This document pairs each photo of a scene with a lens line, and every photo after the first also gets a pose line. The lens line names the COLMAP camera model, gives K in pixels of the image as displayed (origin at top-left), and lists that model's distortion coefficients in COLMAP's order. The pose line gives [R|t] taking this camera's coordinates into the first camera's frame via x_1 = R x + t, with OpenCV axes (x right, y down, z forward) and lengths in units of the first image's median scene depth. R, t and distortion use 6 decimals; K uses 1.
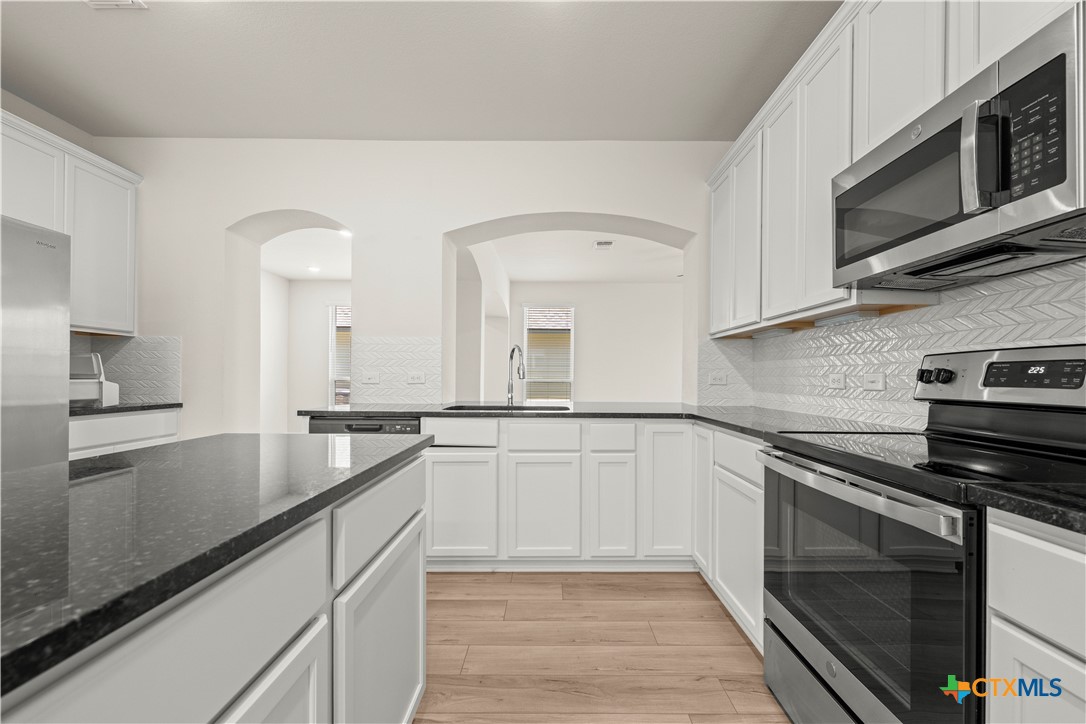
lens RADIAL K [[440.8, 0, 531.1], [0, 440.8, 367.0], [0, 0, 1]] dist [-0.000222, -0.000025]
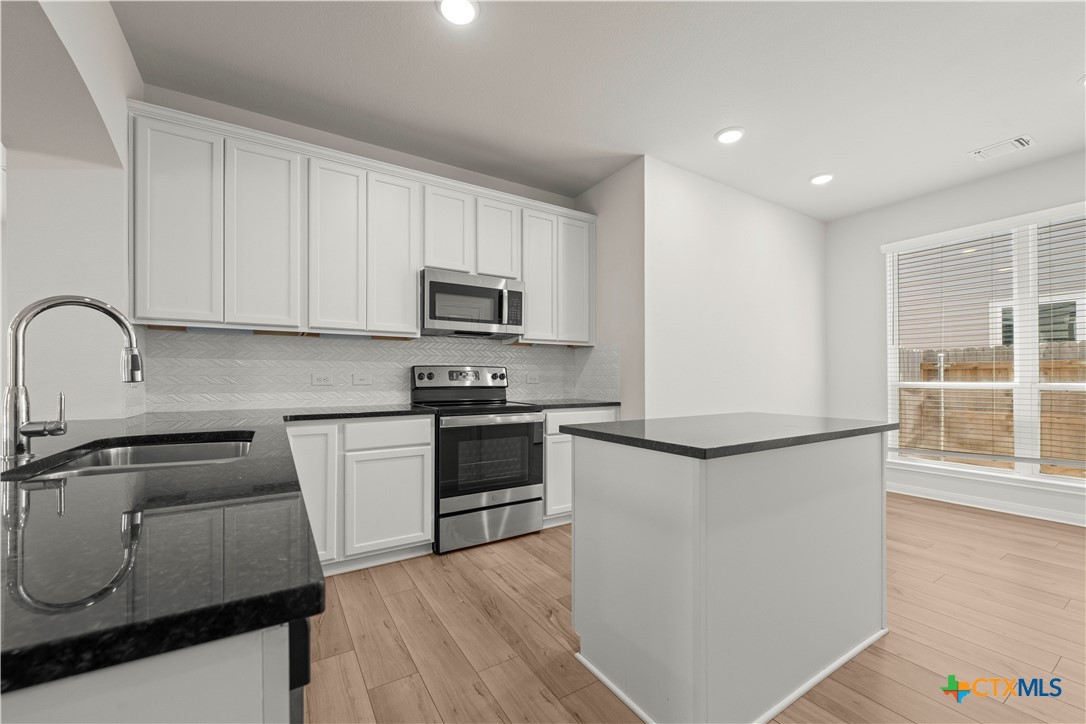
lens RADIAL K [[435.1, 0, 536.0], [0, 435.1, 368.2], [0, 0, 1]] dist [0.003153, -0.001366]
pose [[-0.525267, 0.011384, 0.850861, -1.090688], [0.004330, 0.999933, -0.010705, -0.002628], [-0.850926, -0.001939, -0.525281, 1.505237]]
